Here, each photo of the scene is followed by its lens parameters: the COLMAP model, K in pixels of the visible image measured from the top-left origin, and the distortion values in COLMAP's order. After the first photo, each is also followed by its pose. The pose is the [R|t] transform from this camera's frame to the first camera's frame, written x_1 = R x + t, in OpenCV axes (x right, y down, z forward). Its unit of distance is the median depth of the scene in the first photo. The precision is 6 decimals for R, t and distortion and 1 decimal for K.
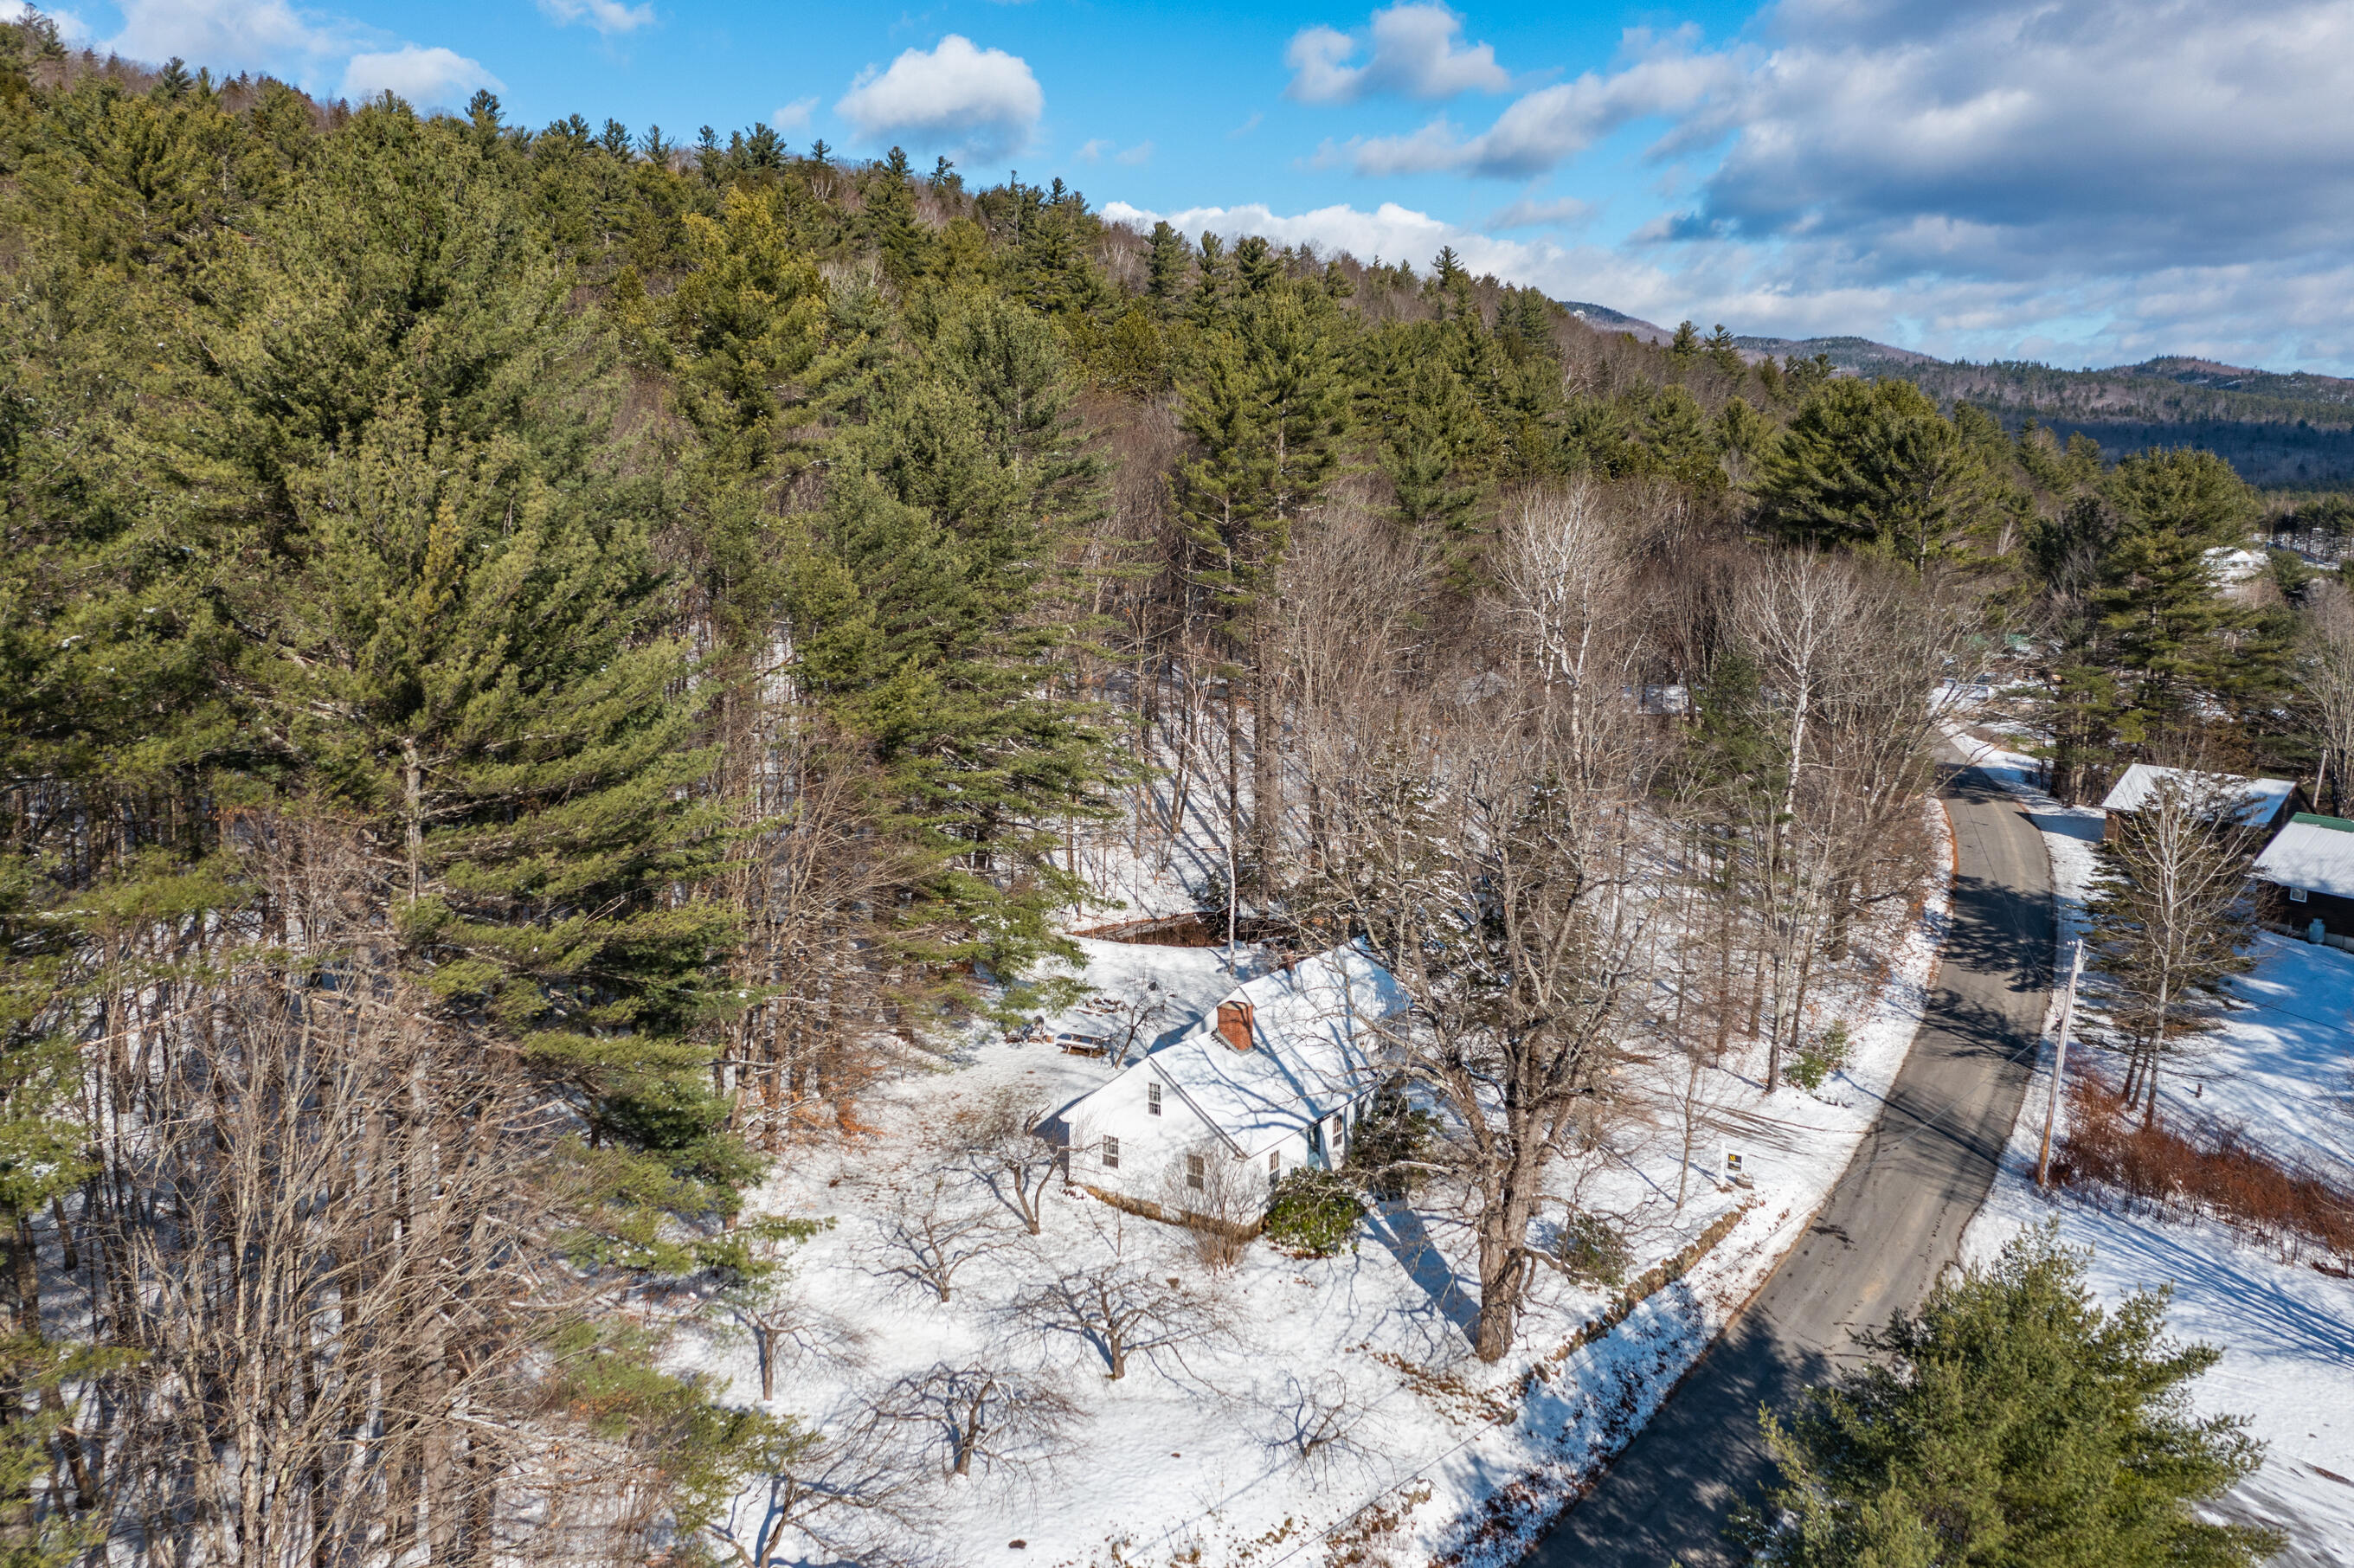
lens RADIAL K [[1934.0, 0, 1177.0], [0, 1934.0, 784.0], [0, 0, 1]] dist [-0.039992, -0.006215]
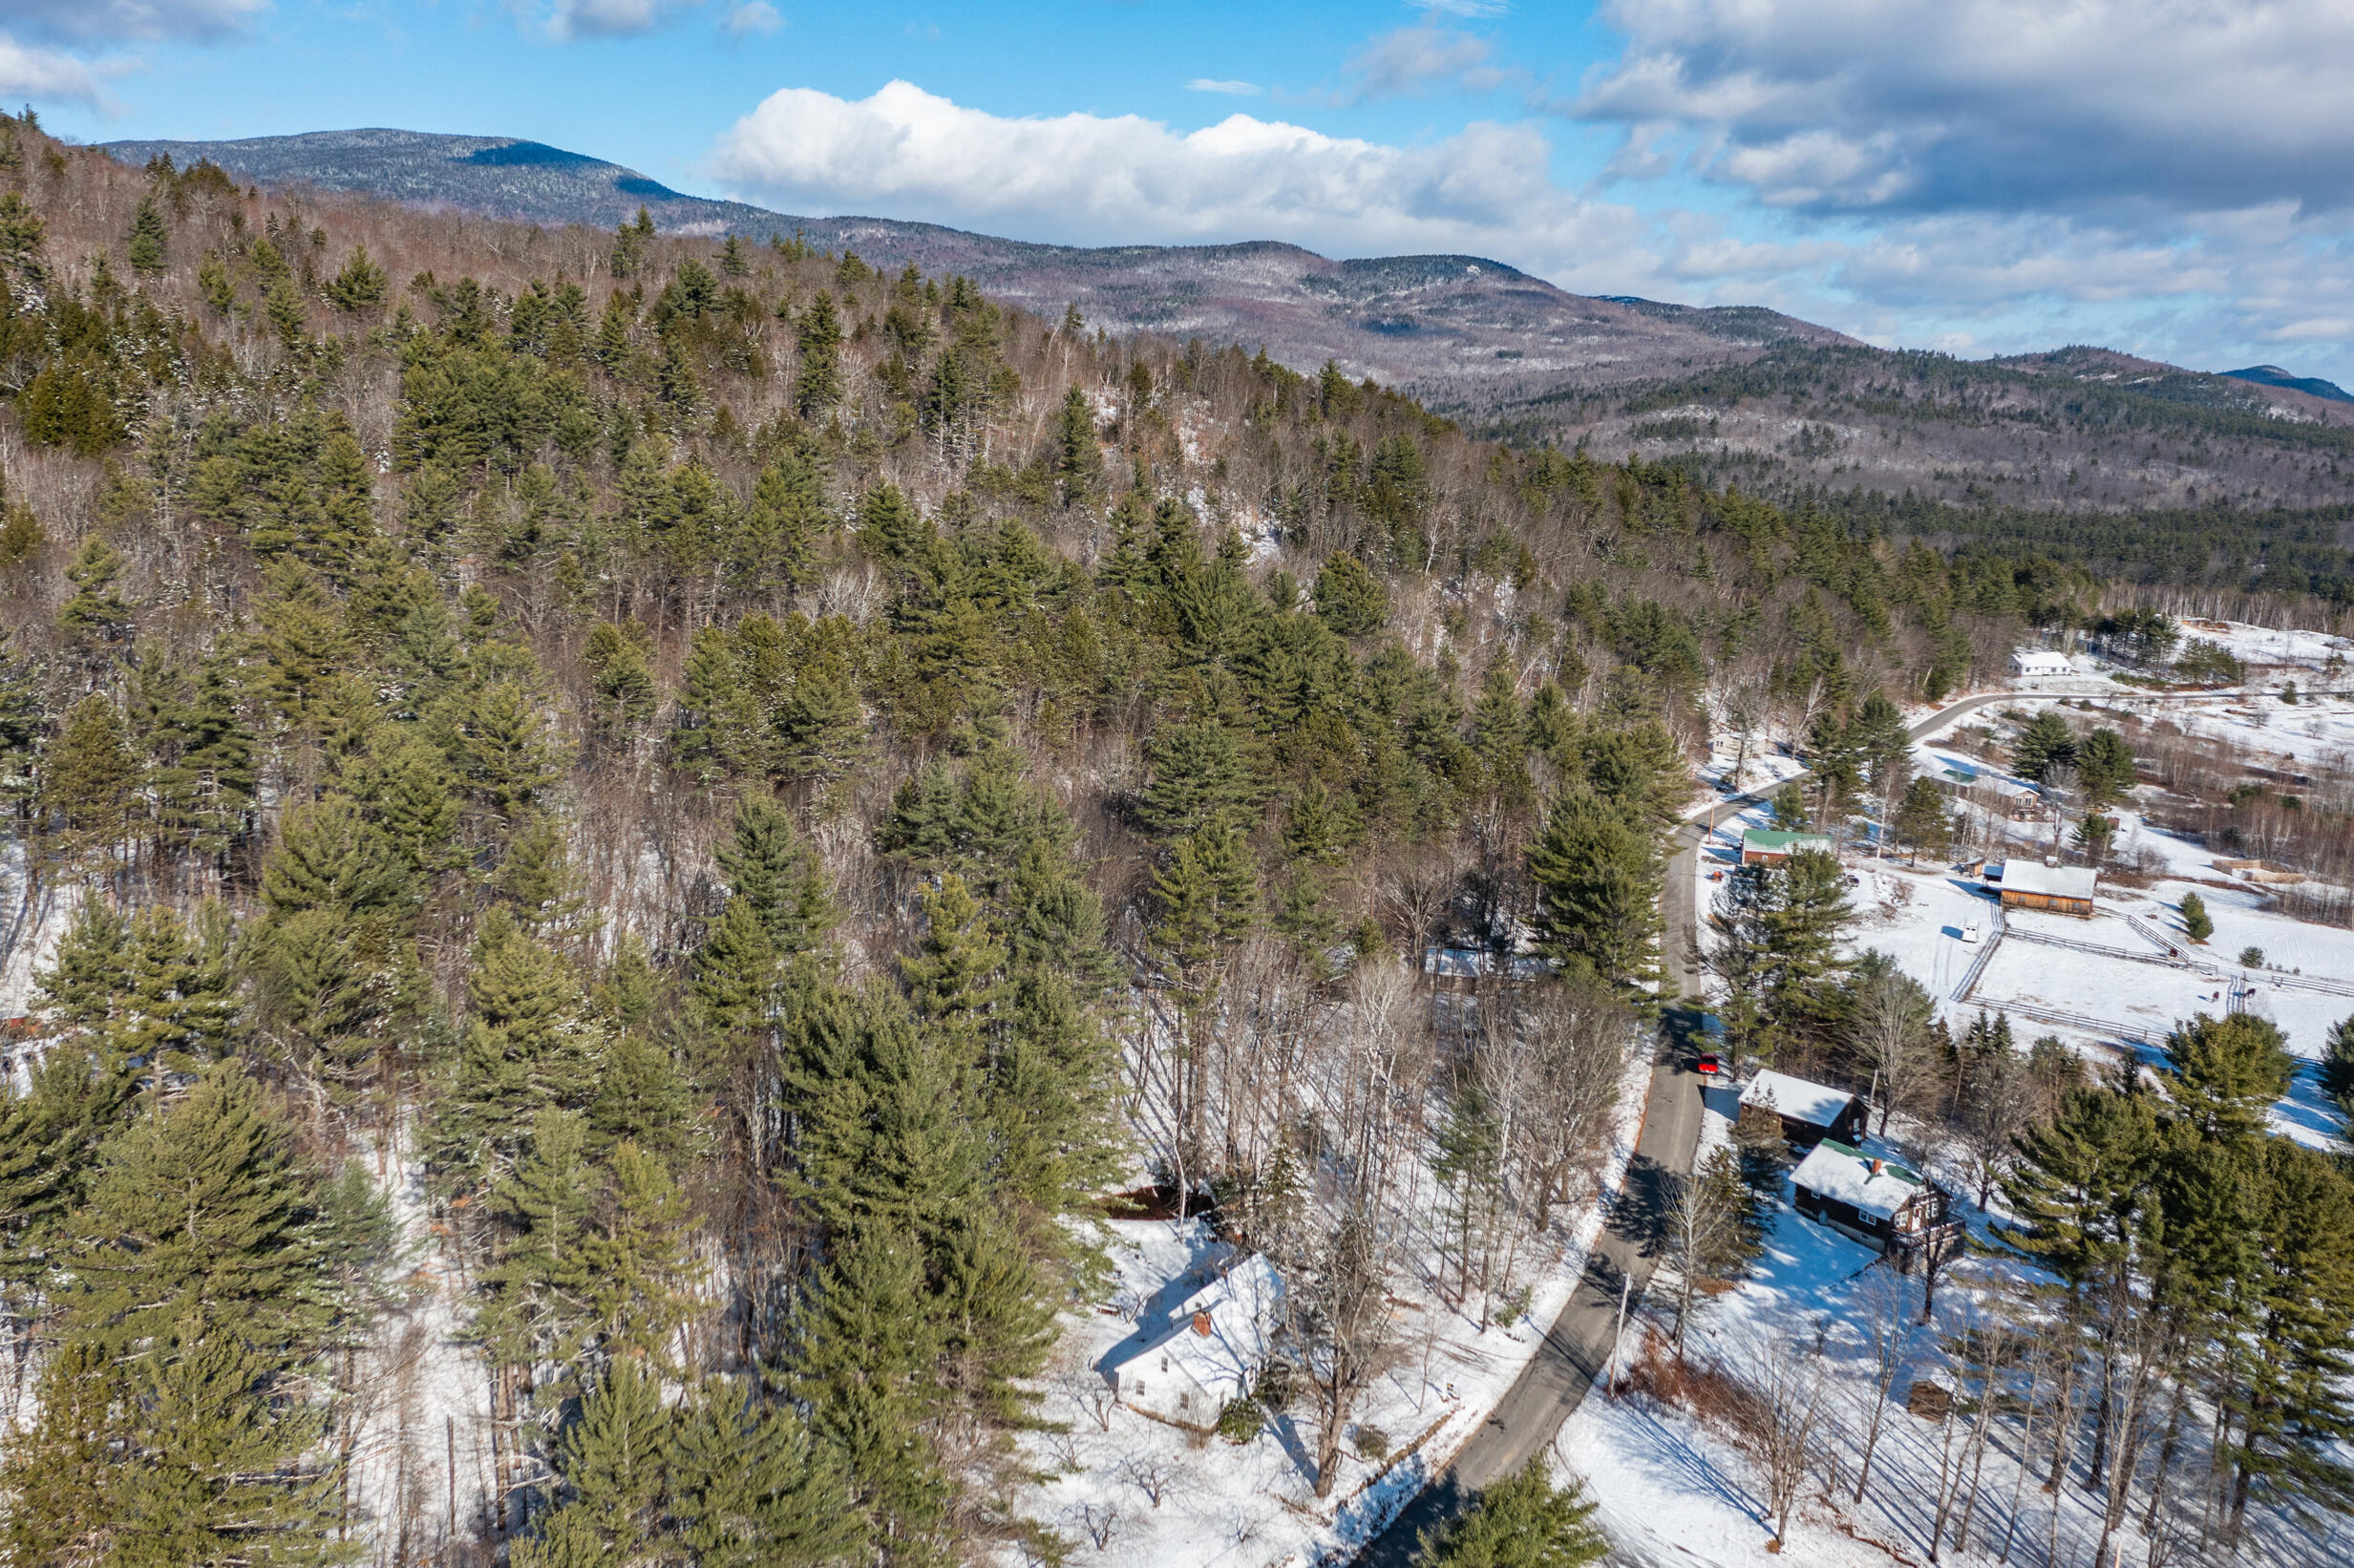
lens RADIAL K [[1934.1, 0, 1177.0], [0, 1934.1, 784.0], [0, 0, 1]] dist [-0.039992, -0.006215]
pose [[0.997956, 0.016769, 0.061662, -0.136474], [-0.015376, 0.999617, -0.022999, -0.412149], [-0.062024, 0.022004, 0.997832, -1.072862]]
